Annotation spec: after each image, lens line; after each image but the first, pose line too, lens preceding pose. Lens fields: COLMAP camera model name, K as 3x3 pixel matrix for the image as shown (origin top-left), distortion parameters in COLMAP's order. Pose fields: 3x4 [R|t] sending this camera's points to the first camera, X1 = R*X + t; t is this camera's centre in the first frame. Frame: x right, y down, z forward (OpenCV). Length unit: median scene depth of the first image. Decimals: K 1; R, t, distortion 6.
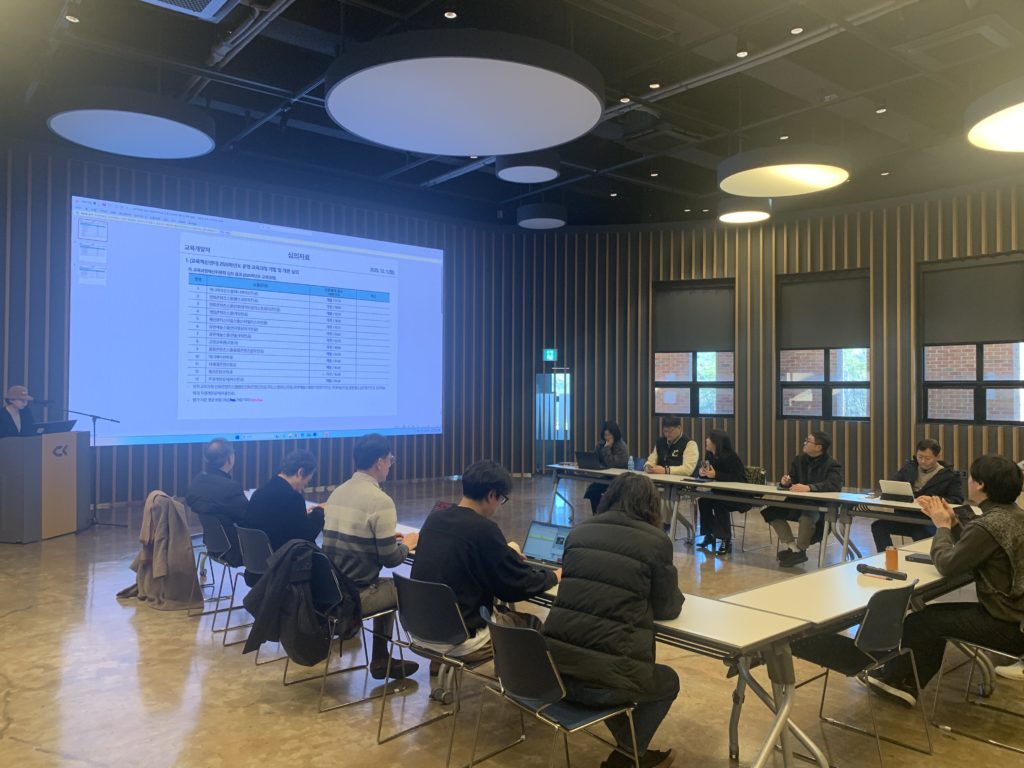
lens RADIAL K [[780.4, 0, 503.7], [0, 780.4, 383.0], [0, 0, 1]] dist [0.035396, -0.031682]
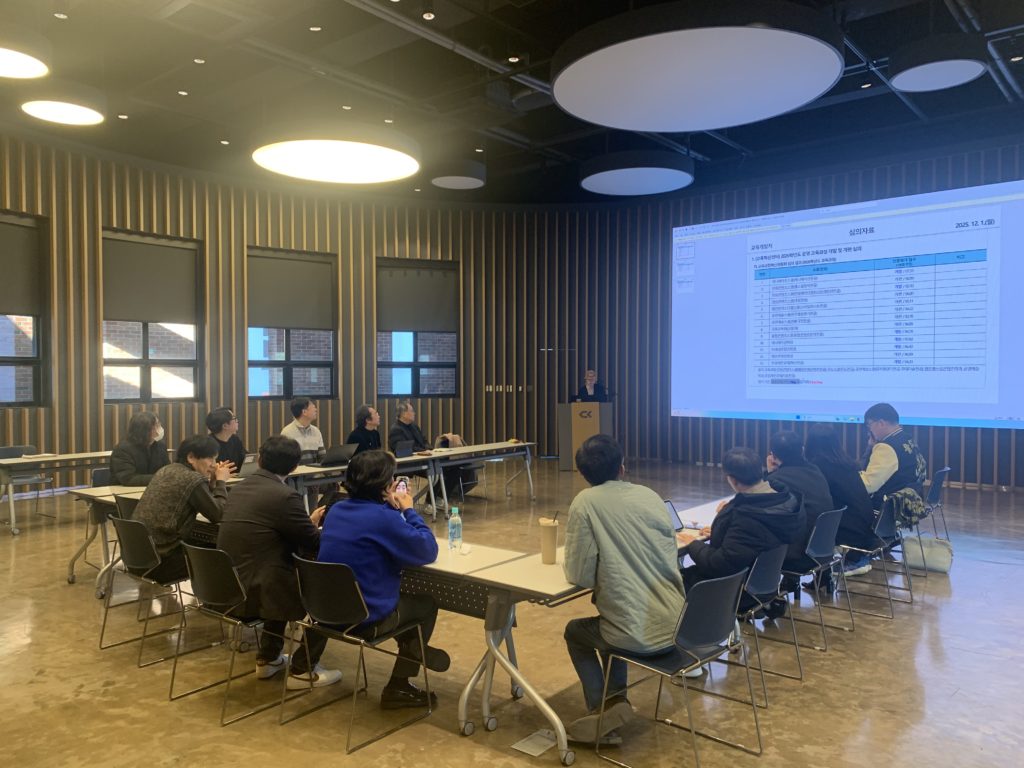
lens RADIAL K [[780.4, 0, 520.1], [0, 780.4, 396.2], [0, 0, 1]] dist [0.035396, -0.031682]
pose [[0.197965, 0.020871, -0.979987, 0.604785], [0.013631, 0.999618, 0.024042, 0.009920], [0.980114, -0.018118, 0.197605, 0.409487]]
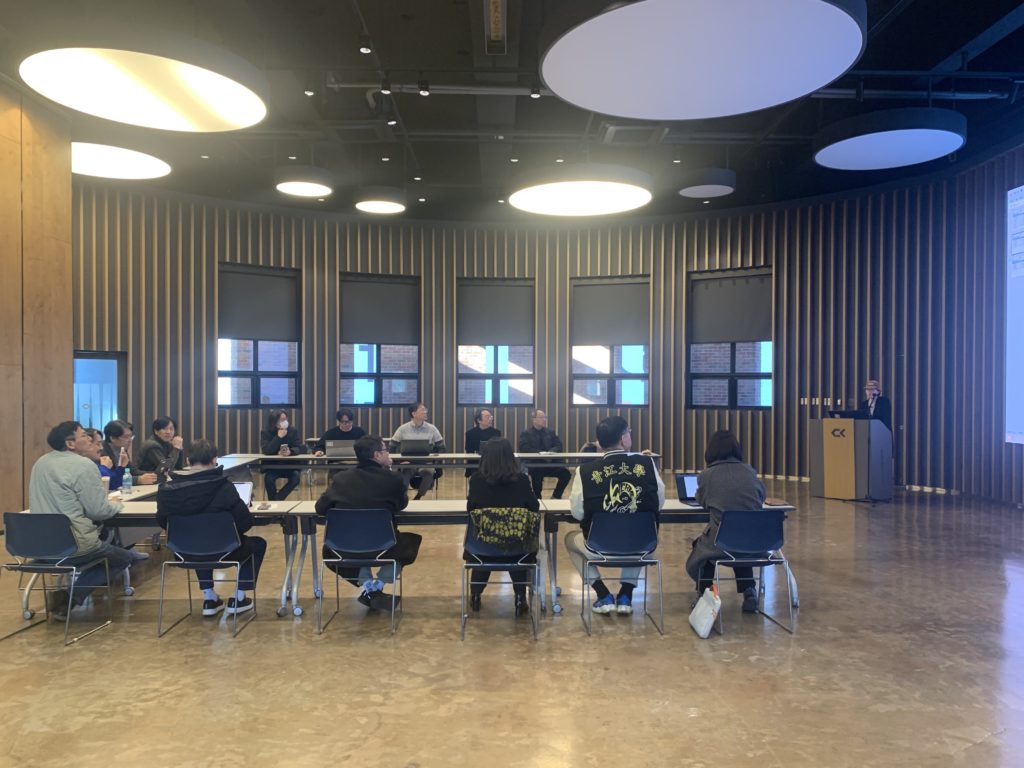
lens RADIAL K [[780.4, 0, 521.0], [0, 780.4, 394.9], [0, 0, 1]] dist [0.035396, -0.031682]
pose [[-0.608573, 0.000675, -0.793498, 0.532511], [0.002667, 0.999996, -0.001195, 0.017370], [0.793494, -0.002844, -0.608572, 0.953640]]
